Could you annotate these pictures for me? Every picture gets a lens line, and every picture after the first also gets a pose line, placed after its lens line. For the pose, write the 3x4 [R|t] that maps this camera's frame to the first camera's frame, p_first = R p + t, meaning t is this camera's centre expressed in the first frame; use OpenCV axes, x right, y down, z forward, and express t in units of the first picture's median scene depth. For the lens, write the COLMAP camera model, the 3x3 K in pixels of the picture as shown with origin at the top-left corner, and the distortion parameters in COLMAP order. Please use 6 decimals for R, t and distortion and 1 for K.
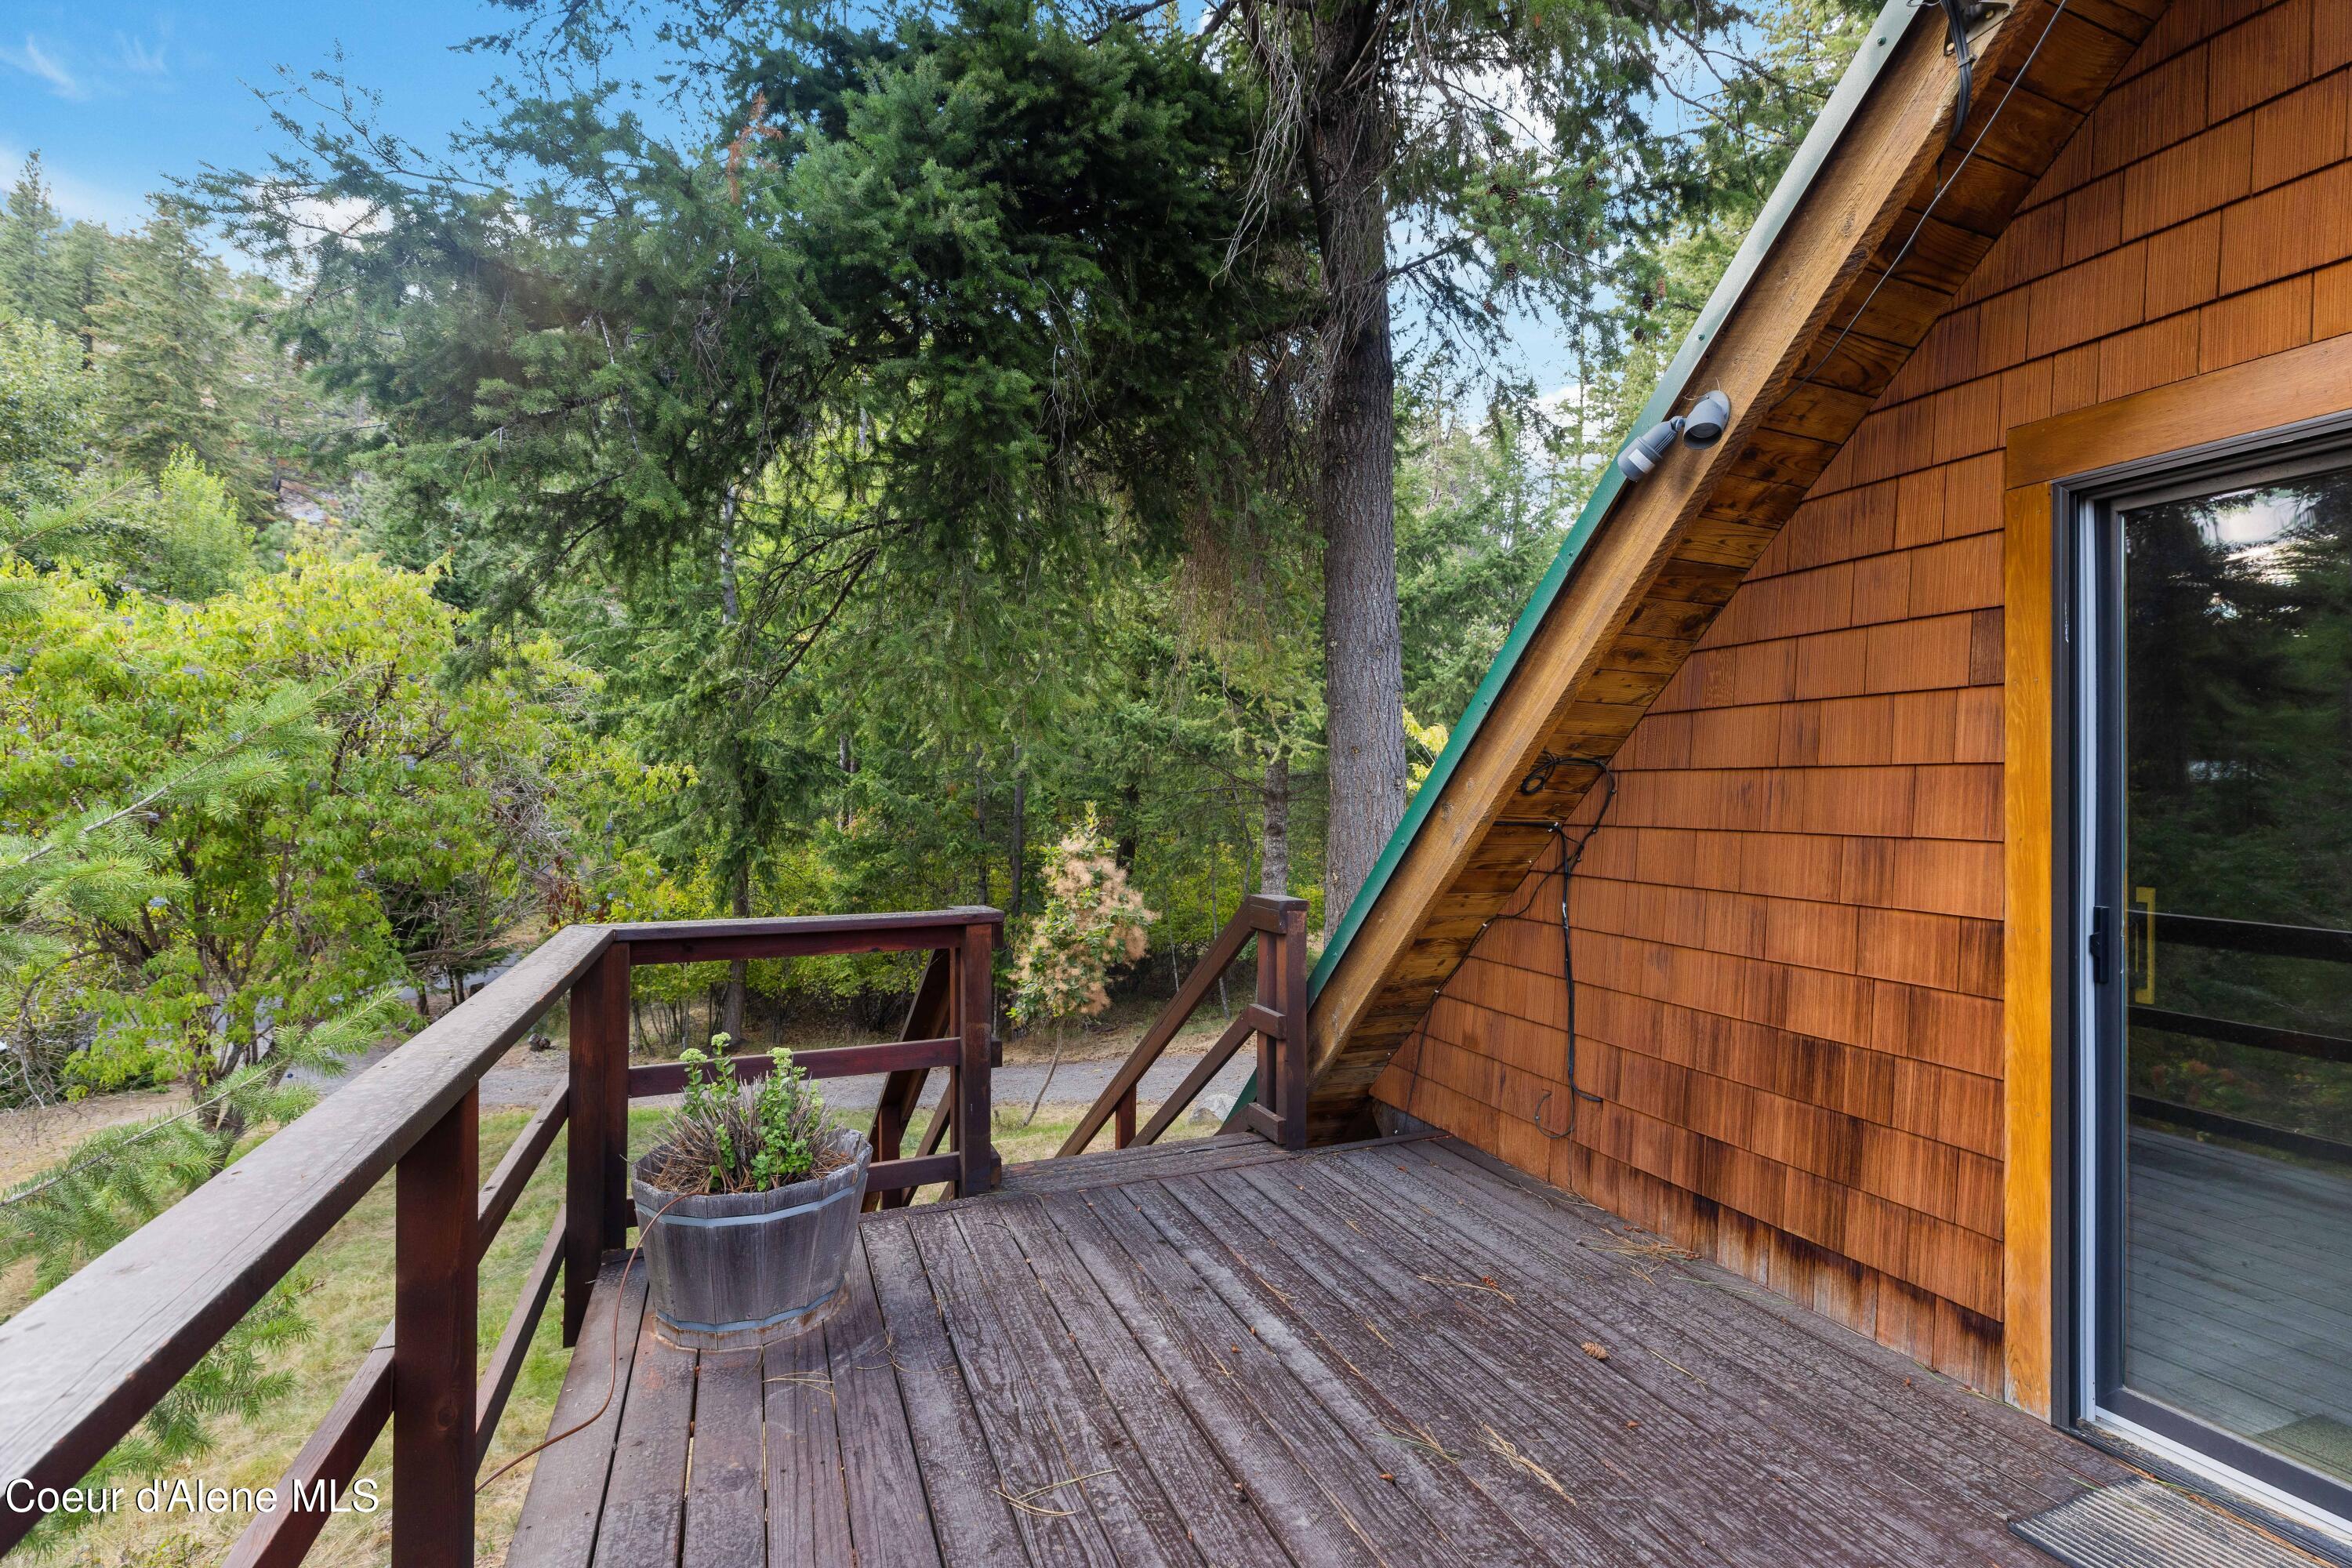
lens RADIAL K [[1046.1, 0, 1176.2], [0, 1046.1, 778.3], [0, 0, 1]] dist [-0.000048, 0.000991]
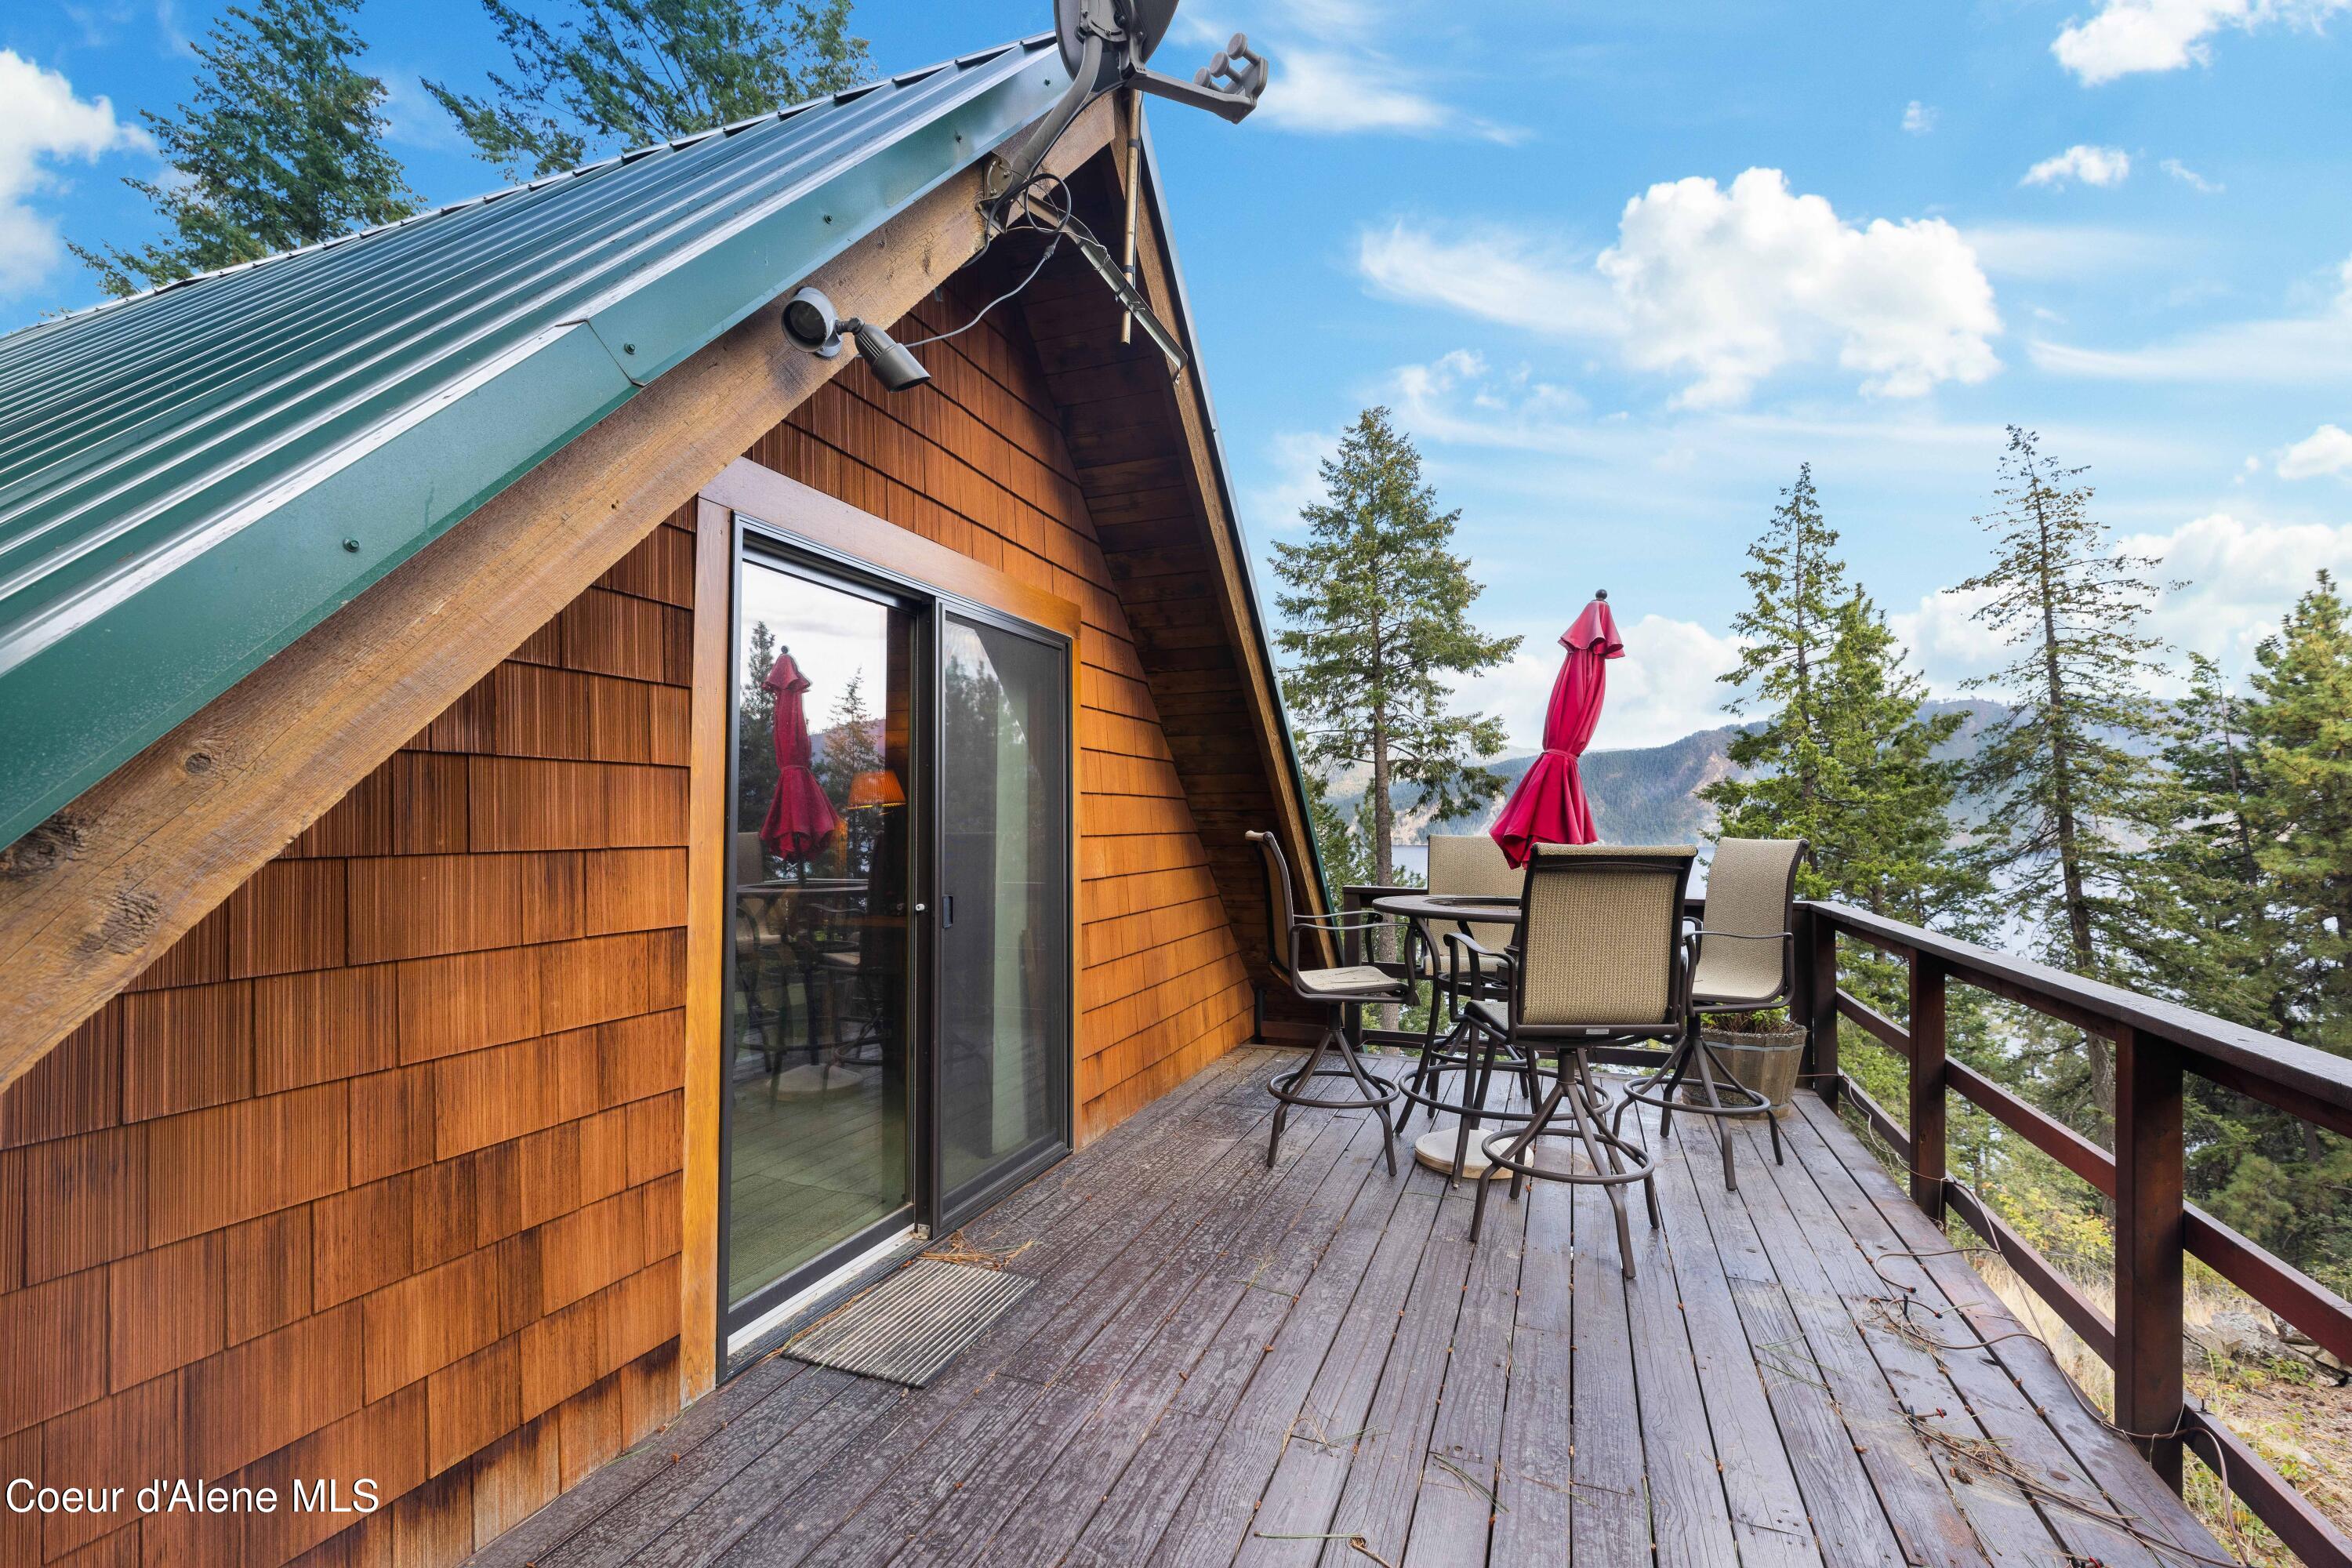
lens RADIAL K [[1046.1, 0, 1176.2], [0, 1046.1, 778.3], [0, 0, 1]] dist [-0.000048, 0.000991]
pose [[-0.736010, 0.012091, 0.676863, -0.222045], [-0.017774, 0.999151, -0.037175, 0.023694], [-0.676737, -0.039392, -0.735170, 1.371174]]
